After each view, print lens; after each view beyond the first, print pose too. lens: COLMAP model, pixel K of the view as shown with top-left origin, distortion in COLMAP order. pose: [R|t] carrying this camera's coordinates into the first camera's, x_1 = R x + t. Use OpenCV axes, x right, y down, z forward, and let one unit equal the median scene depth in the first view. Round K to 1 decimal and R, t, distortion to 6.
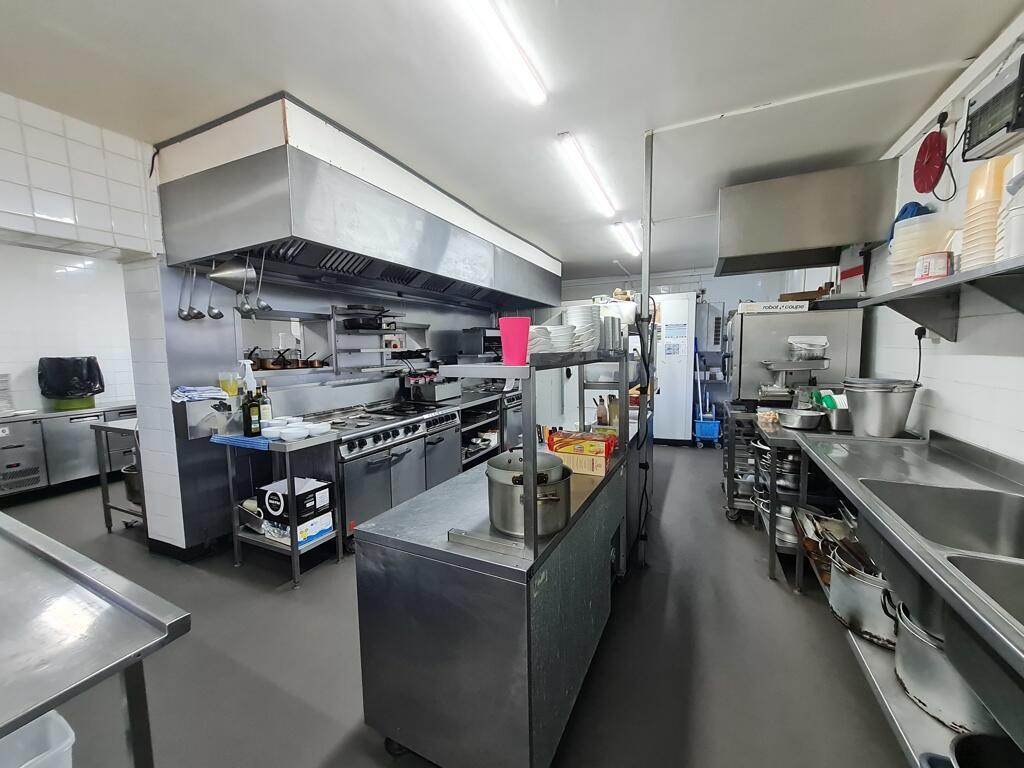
lens RADIAL K [[405.6, 0, 502.2], [0, 405.6, 385.2], [0, 0, 1]] dist [0.002755, -0.000320]
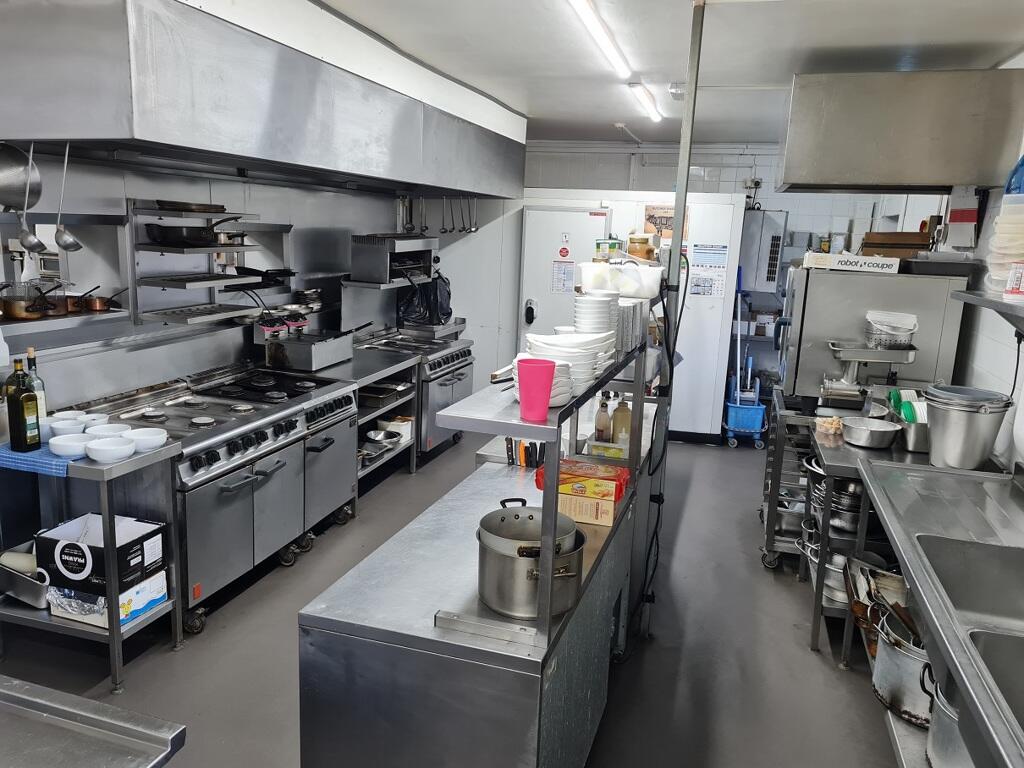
lens RADIAL K [[784.5, 0, 512.7], [0, 784.5, 382.6], [0, 0, 1]] dist [0.033075, -0.011050]
pose [[0.983719, 0.024106, 0.178087, -0.124916], [-0.044470, 0.992796, 0.111257, -0.124989], [-0.174122, -0.117365, 0.977705, -0.223047]]
